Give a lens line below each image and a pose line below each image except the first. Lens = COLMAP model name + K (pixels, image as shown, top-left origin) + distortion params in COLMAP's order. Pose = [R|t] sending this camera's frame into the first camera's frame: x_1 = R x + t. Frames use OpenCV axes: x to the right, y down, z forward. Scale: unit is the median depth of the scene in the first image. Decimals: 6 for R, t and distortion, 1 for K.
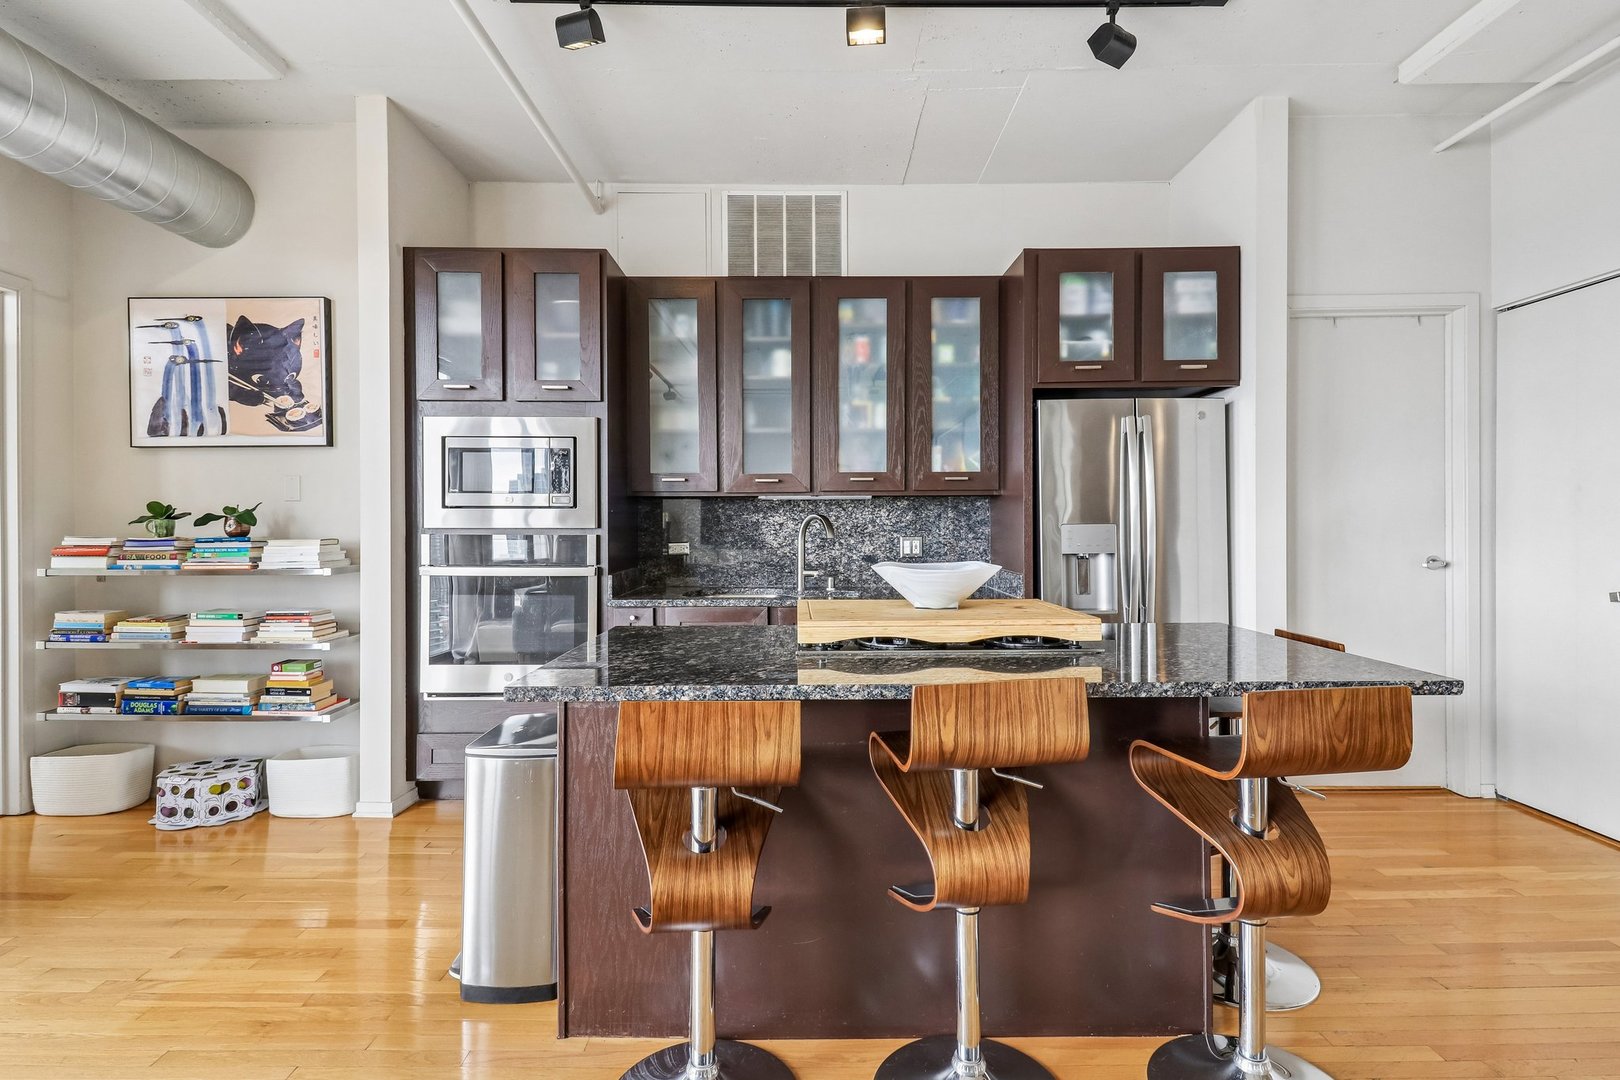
lens RADIAL K [[815.7, 0, 815.0], [0, 815.7, 530.4], [0, 0, 1]] dist [0.017807, -0.002820]
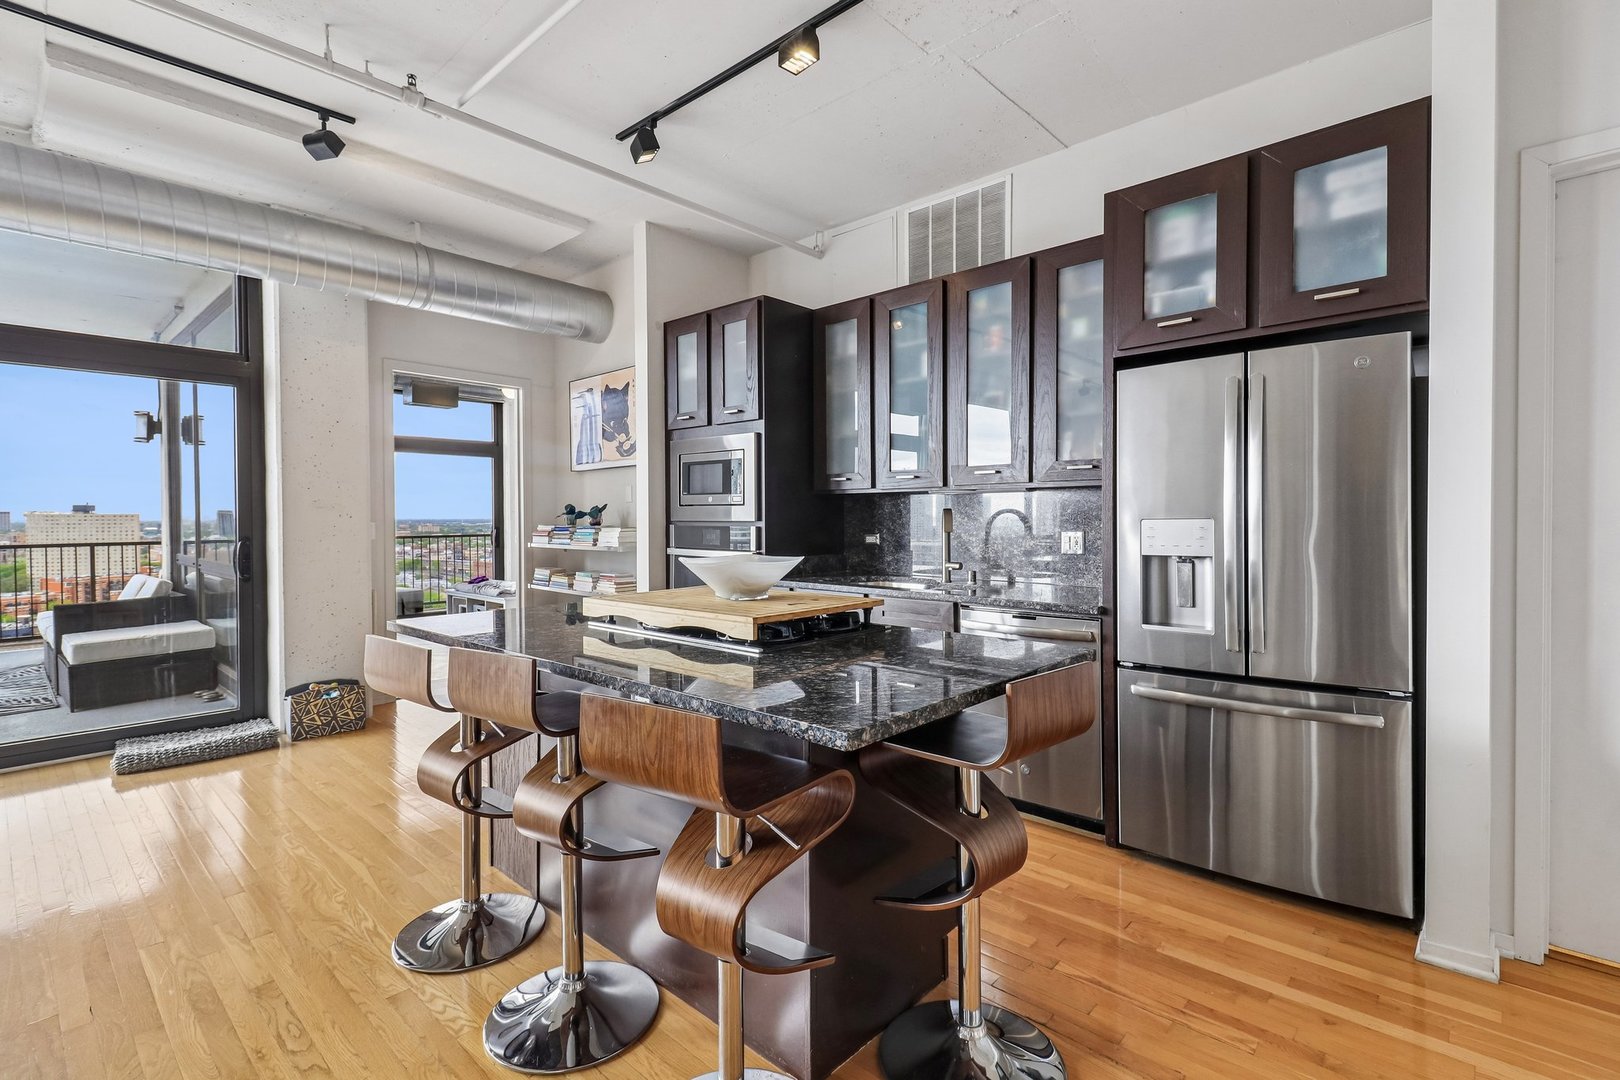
lens RADIAL K [[745.6, 0, 819.0], [0, 745.6, 531.4], [0, 0, 1]] dist [0.009593, -0.001420]
pose [[0.737003, 0.013420, -0.675756, 0.565221], [-0.004078, 0.999873, 0.015409, -0.005035], [0.675877, -0.008601, 0.736964, 0.223140]]
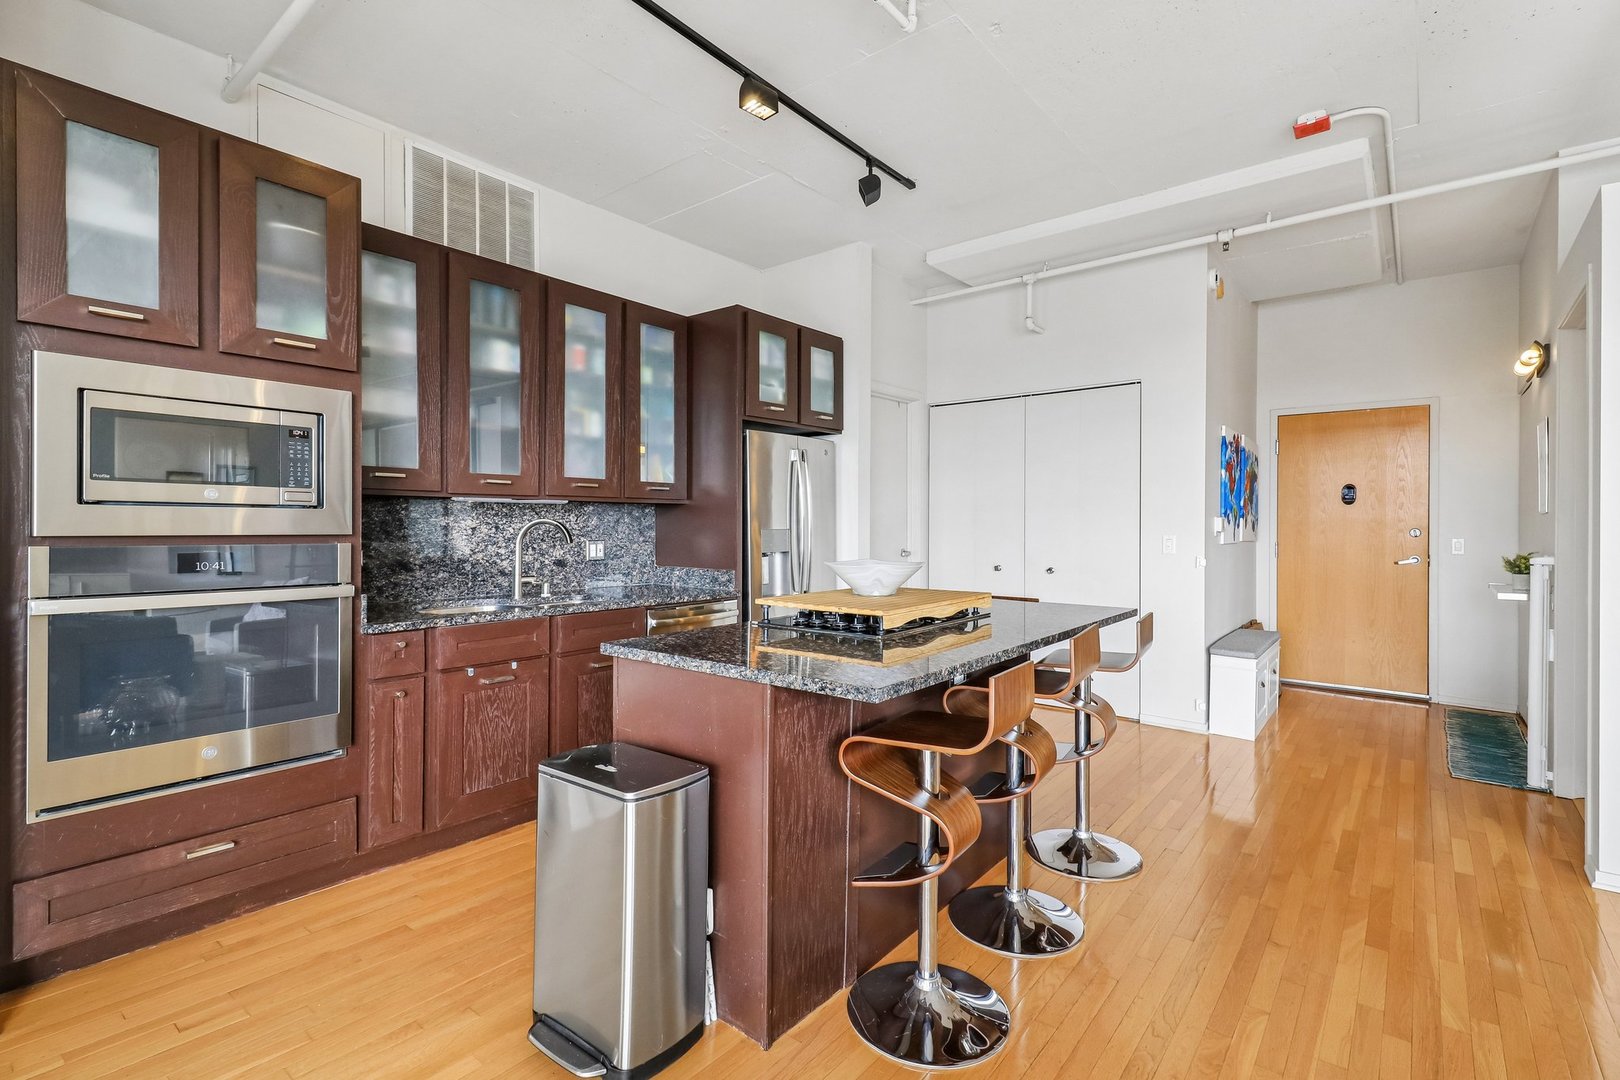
lens RADIAL K [[745.6, 0, 816.4], [0, 745.6, 532.1], [0, 0, 1]] dist [0.009593, -0.001420]
pose [[0.632107, -0.002172, 0.774878, -0.532159], [0.001011, 0.999998, 0.001978, -0.005988], [-0.774881, -0.000467, 0.632108, 0.203225]]
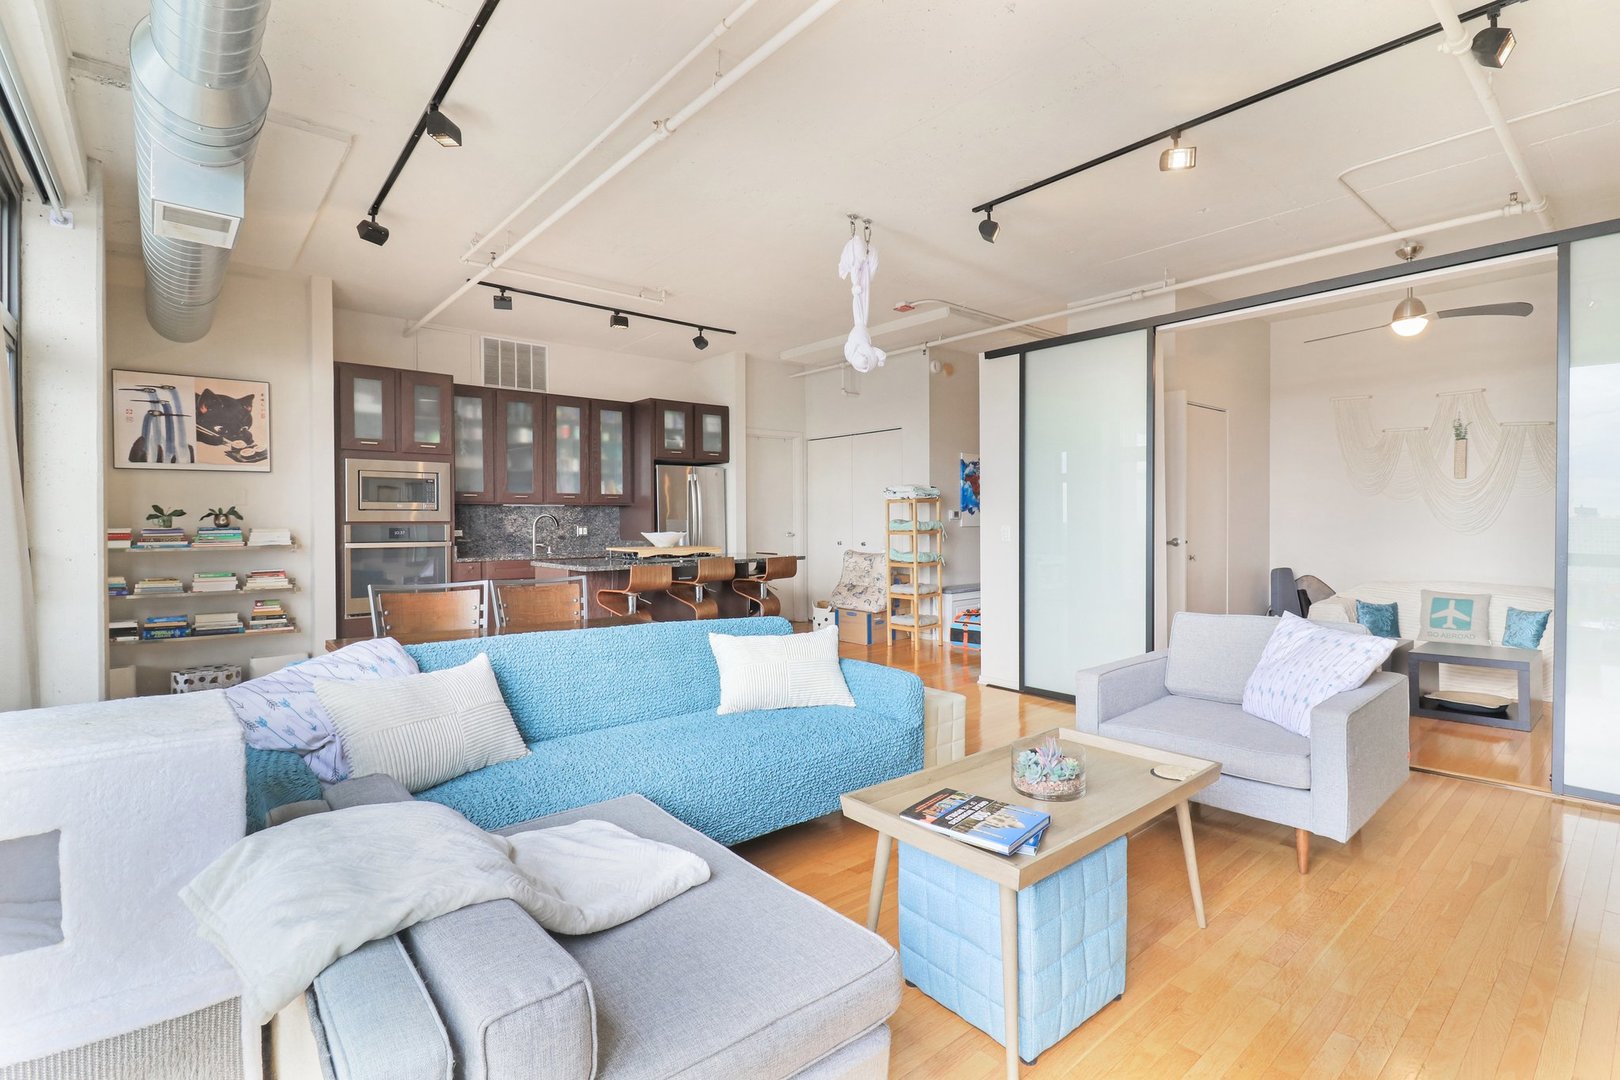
lens RADIAL K [[745.6, 0, 805.2], [0, 745.6, 531.7], [0, 0, 1]] dist [0.009593, -0.001420]
pose [[0.767735, -0.011080, 0.640672, -0.738639], [0.004682, 0.999921, 0.011682, 0.004903], [-0.640751, -0.005969, 0.767726, -0.859443]]
